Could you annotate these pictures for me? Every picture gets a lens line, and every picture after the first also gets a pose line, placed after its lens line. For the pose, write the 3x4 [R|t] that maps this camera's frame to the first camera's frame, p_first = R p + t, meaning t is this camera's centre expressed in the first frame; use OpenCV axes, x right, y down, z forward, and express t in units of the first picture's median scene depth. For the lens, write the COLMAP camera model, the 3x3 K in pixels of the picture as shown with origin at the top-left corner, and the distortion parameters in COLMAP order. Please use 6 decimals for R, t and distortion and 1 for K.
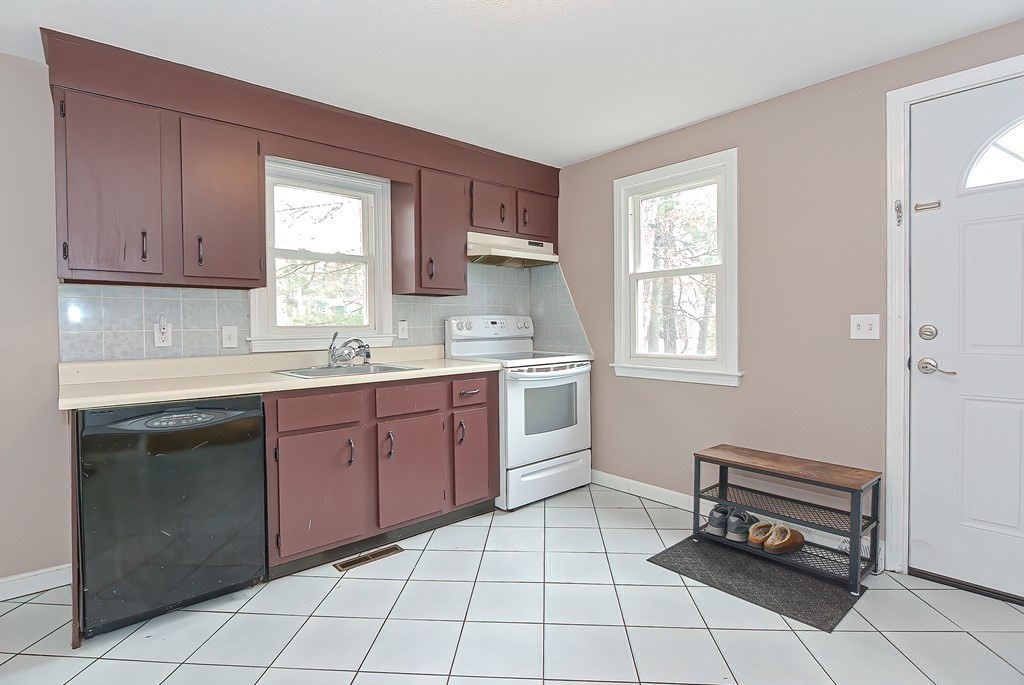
lens RADIAL K [[513.7, 0, 510.1], [0, 513.7, 333.5], [0, 0, 1]] dist [0.003876, -0.016834]
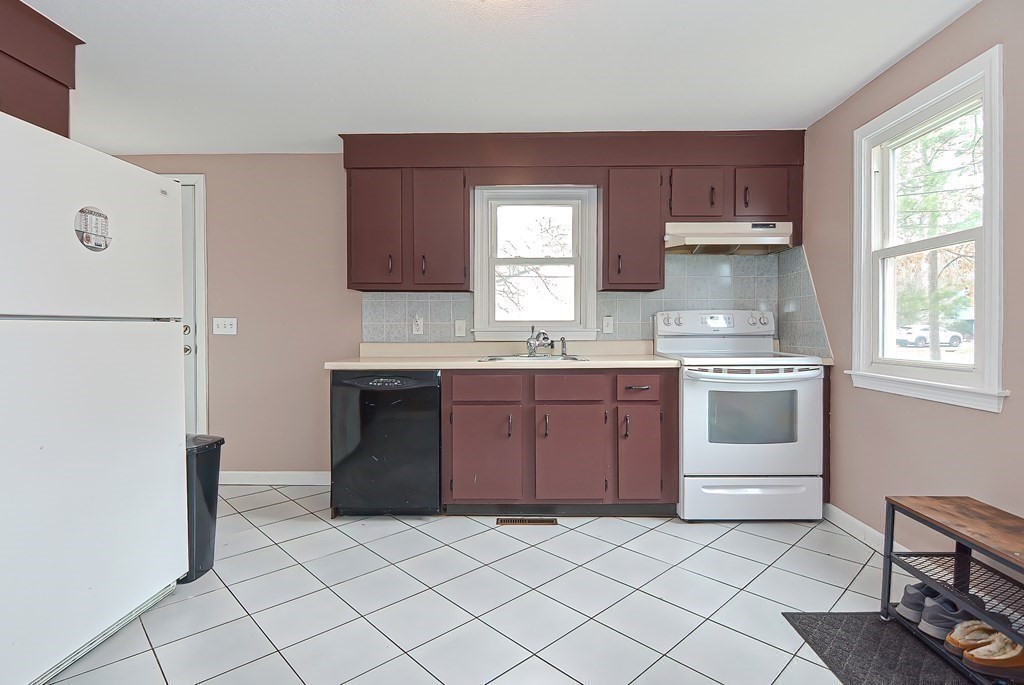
lens RADIAL K [[513.7, 0, 510.1], [0, 513.7, 333.5], [0, 0, 1]] dist [0.003876, -0.016834]
pose [[0.736965, 0.015075, -0.675763, 0.378076], [-0.017377, 0.999843, 0.003354, 0.011167], [0.675707, 0.009271, 0.737112, 0.103649]]
